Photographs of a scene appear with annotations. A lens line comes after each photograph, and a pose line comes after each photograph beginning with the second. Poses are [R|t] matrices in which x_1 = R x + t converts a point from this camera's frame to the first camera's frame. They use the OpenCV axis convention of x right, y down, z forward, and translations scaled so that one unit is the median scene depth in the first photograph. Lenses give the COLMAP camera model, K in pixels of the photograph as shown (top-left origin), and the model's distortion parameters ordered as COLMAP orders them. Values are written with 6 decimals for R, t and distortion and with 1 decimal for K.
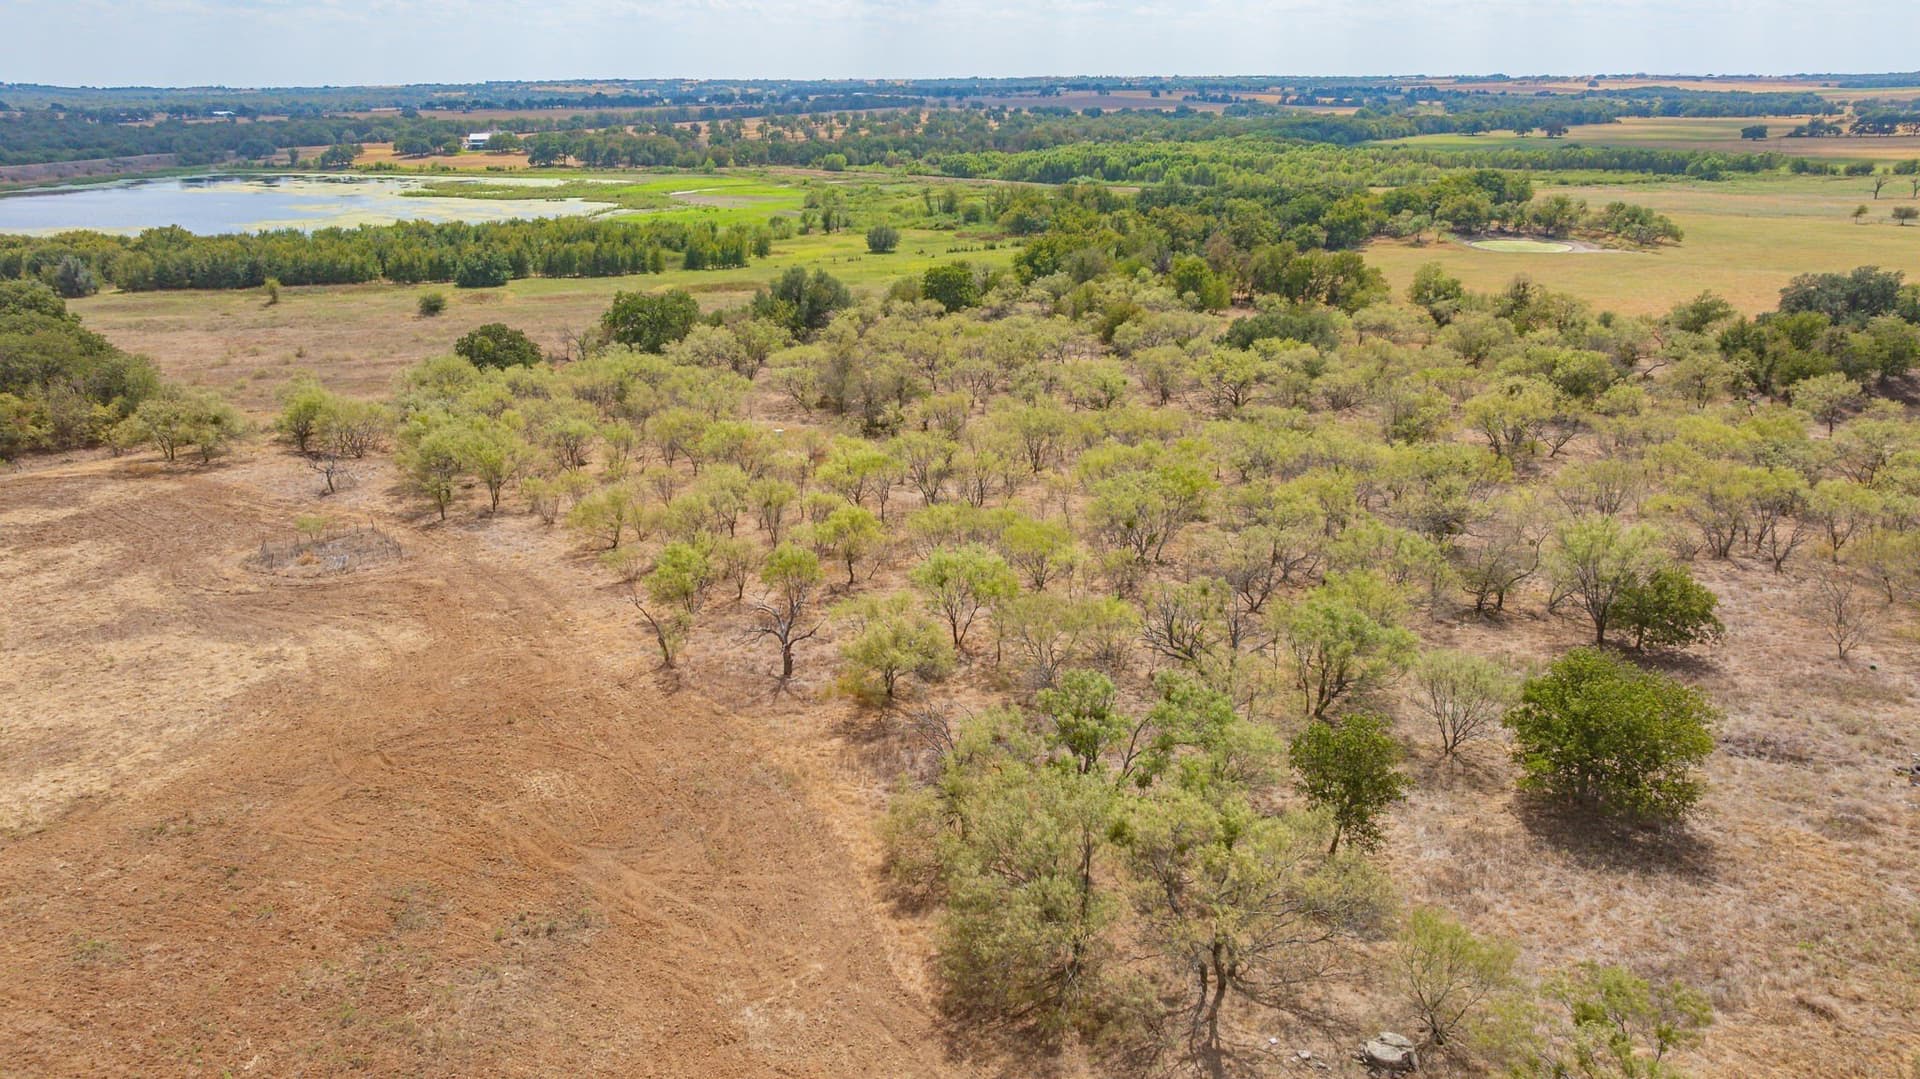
lens RADIAL K [[1377.1, 0, 959.8], [0, 1377.1, 542.1], [0, 0, 1]] dist [-0.057722, 0.058523]
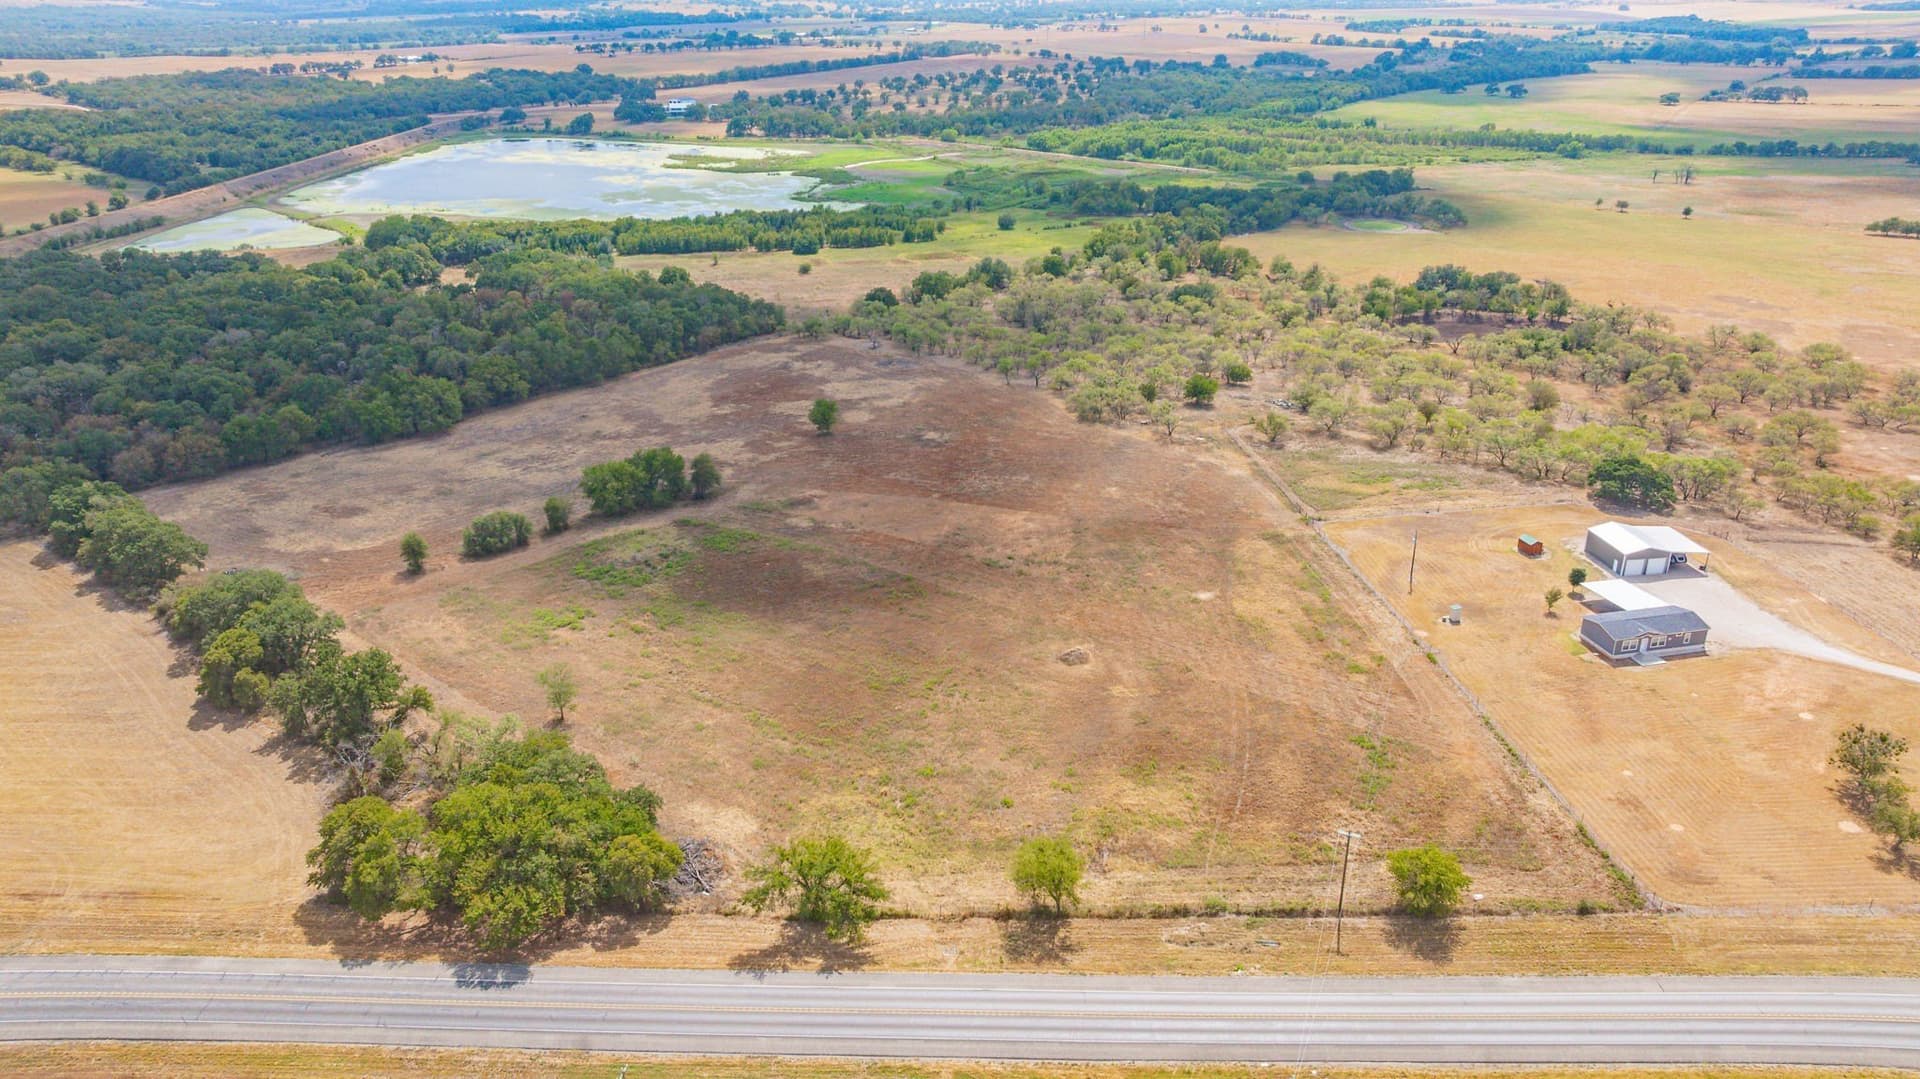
lens RADIAL K [[1377.1, 0, 958.5], [0, 1377.1, 537.7], [0, 0, 1]] dist [-0.057722, 0.058523]
pose [[0.999176, 0.014201, -0.038021, -0.046659], [-0.011585, 0.997607, 0.068159, 0.066224], [0.038898, -0.067663, 0.996950, -0.801247]]
